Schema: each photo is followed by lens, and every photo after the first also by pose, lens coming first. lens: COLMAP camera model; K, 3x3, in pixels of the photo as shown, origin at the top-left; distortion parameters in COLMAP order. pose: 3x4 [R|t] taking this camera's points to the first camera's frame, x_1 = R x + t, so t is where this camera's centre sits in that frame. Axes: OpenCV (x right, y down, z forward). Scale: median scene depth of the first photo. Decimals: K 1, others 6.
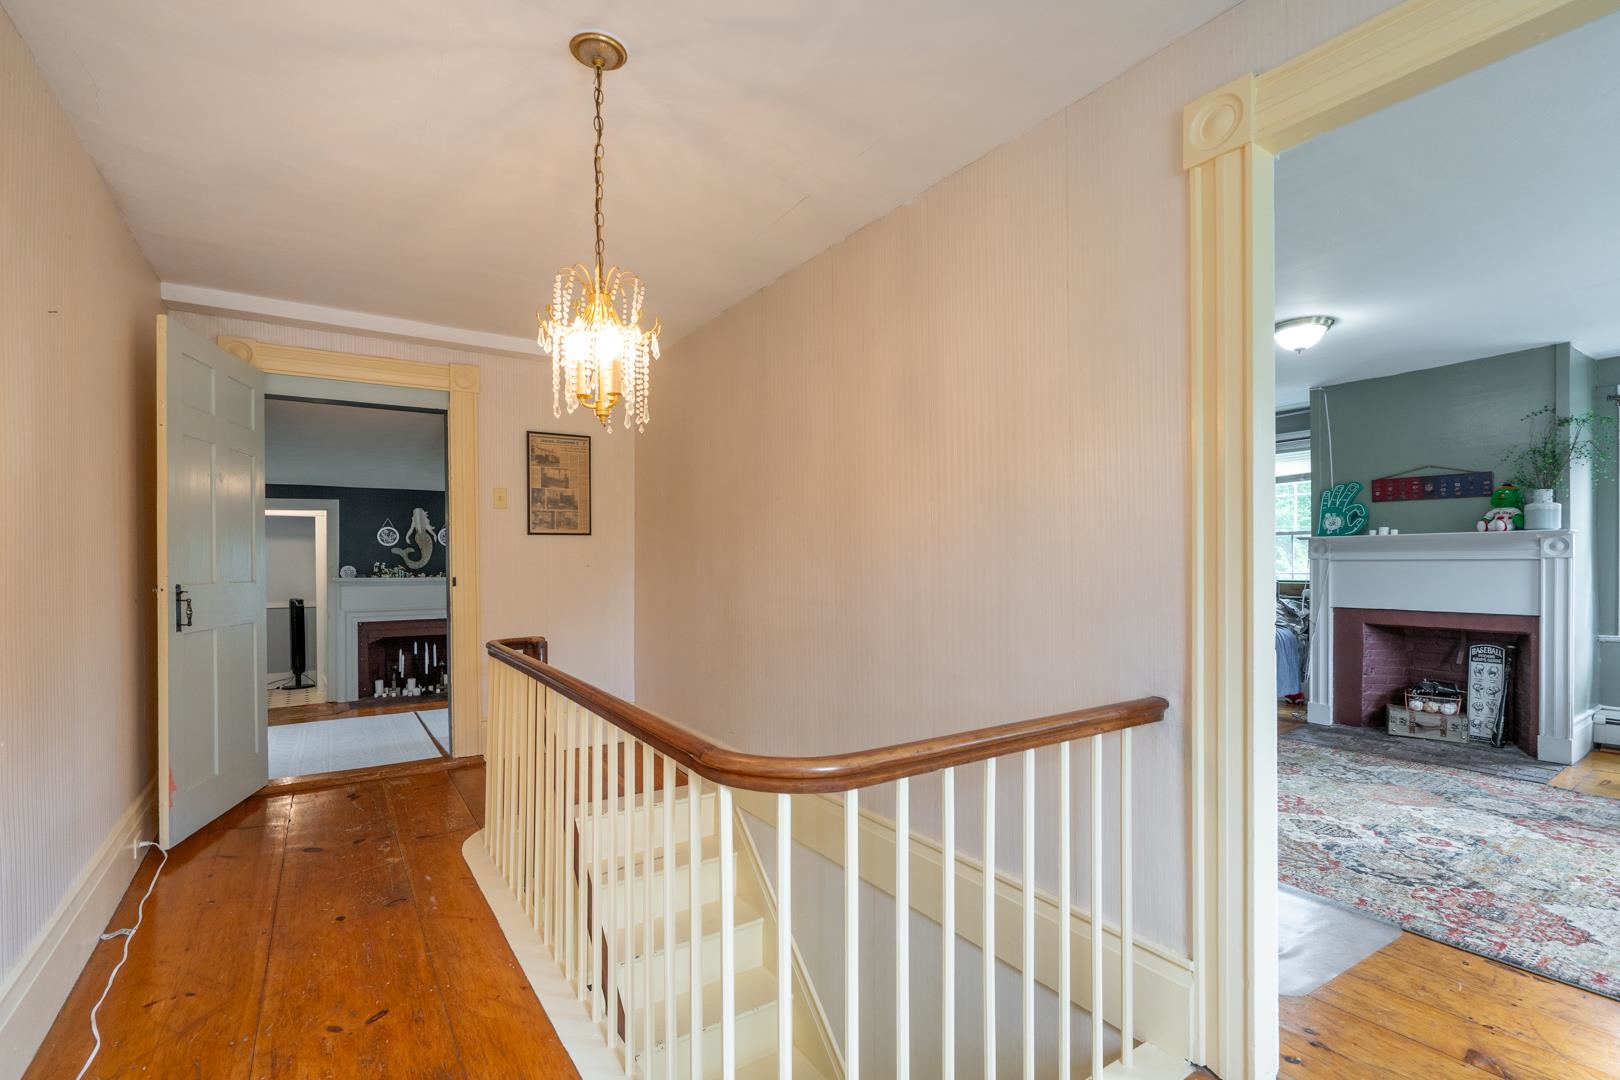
lens RADIAL K [[750.8, 0, 816.4], [0, 750.8, 554.5], [0, 0, 1]] dist [0.004262, 0.000755]
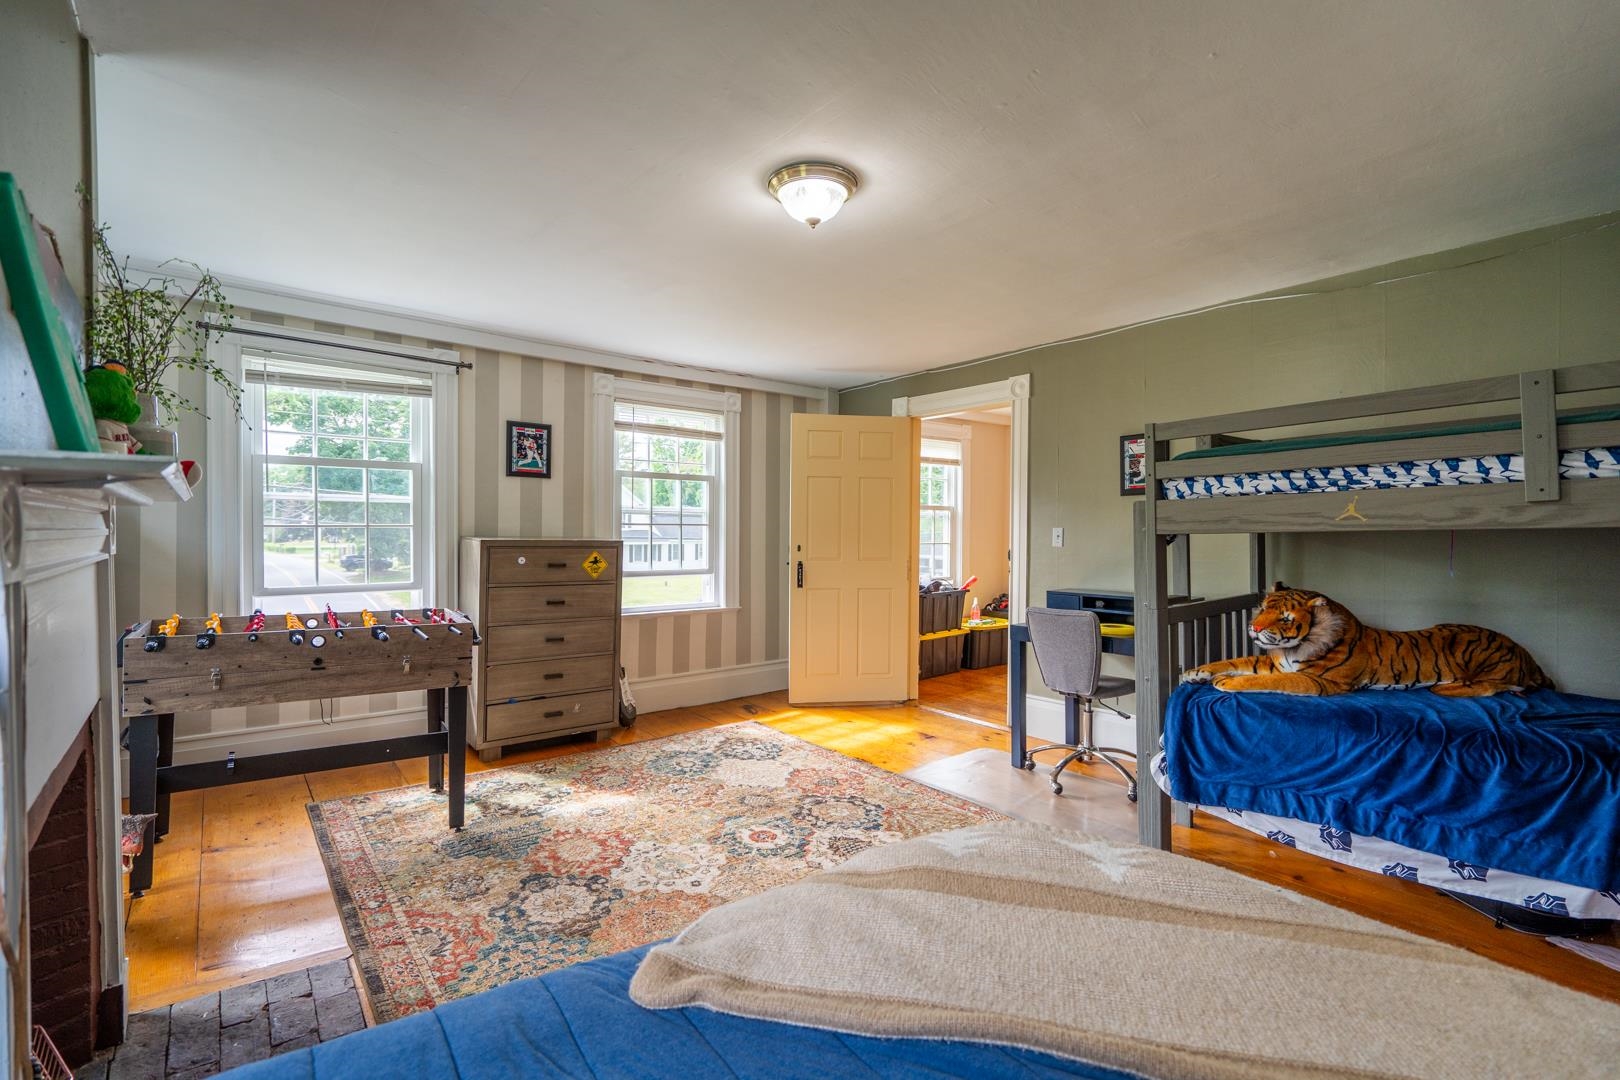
lens RADIAL K [[750.8, 0, 819.8], [0, 750.8, 537.8], [0, 0, 1]] dist [0.004262, 0.000755]
pose [[-0.995157, -0.000077, -0.098296, 0.619383], [-0.000182, 0.999999, 0.001068, -0.004320], [0.098295, 0.001081, -0.995157, 1.452025]]
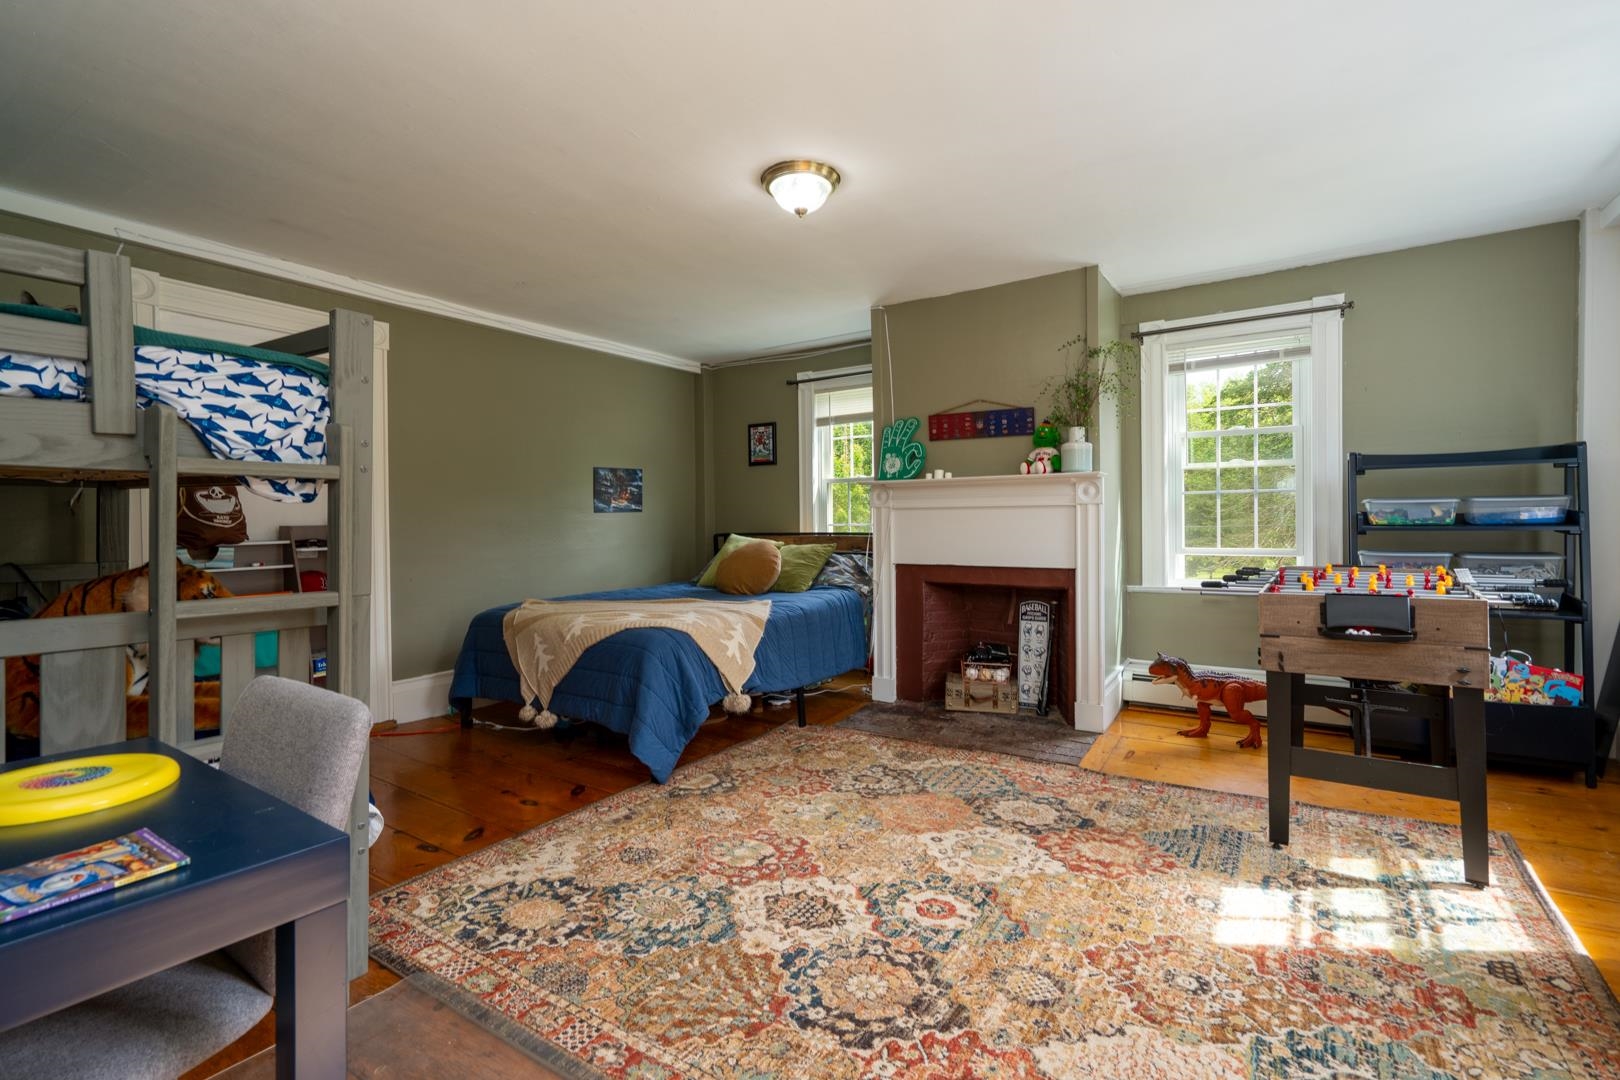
lens RADIAL K [[750.8, 0, 823.5], [0, 750.8, 503.2], [0, 0, 1]] dist [0.004262, 0.000755]
pose [[0.920529, -0.001916, 0.390670, 0.334410], [0.005551, 0.999951, -0.008177, 0.009163], [-0.390636, 0.009695, 0.920494, 0.294089]]
